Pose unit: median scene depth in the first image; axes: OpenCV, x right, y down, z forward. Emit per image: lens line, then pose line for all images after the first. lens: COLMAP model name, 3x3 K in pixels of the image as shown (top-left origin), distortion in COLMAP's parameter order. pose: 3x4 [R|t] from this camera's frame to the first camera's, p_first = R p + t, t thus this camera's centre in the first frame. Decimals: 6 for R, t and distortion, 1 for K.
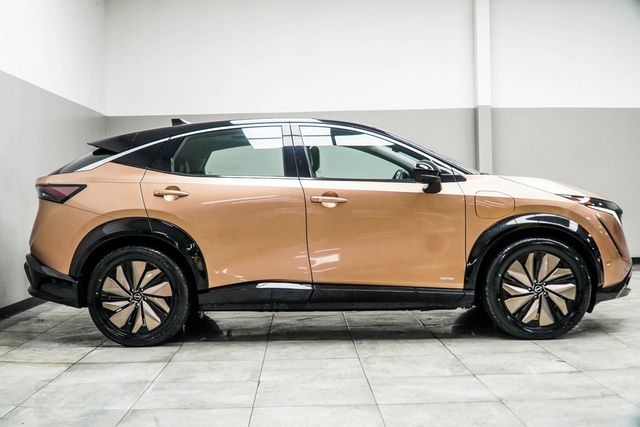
lens RADIAL K [[719.7, 0, 320.0], [0, 719.7, 213.5], [0, 0, 1]] dist [-0.064566, -0.007914]
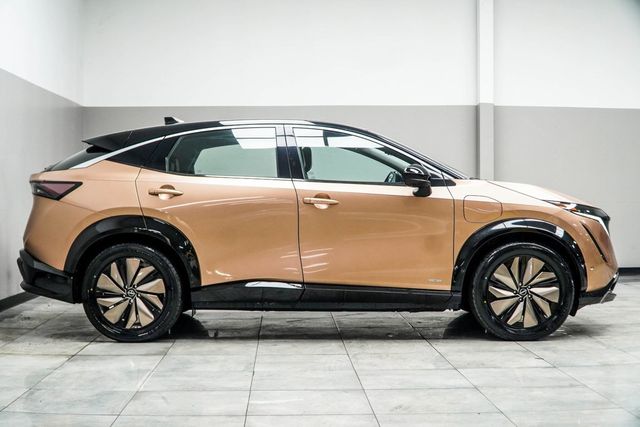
lens RADIAL K [[829.0, 0, 320.0], [0, 829.0, 213.5], [0, 0, 1]] dist [0.002248, 0.007247]
pose [[0.999678, 0.018276, 0.017592, -0.009752], [-0.018231, 0.999830, -0.002689, 0.001189], [-0.017639, 0.002368, 0.999842, -0.180160]]
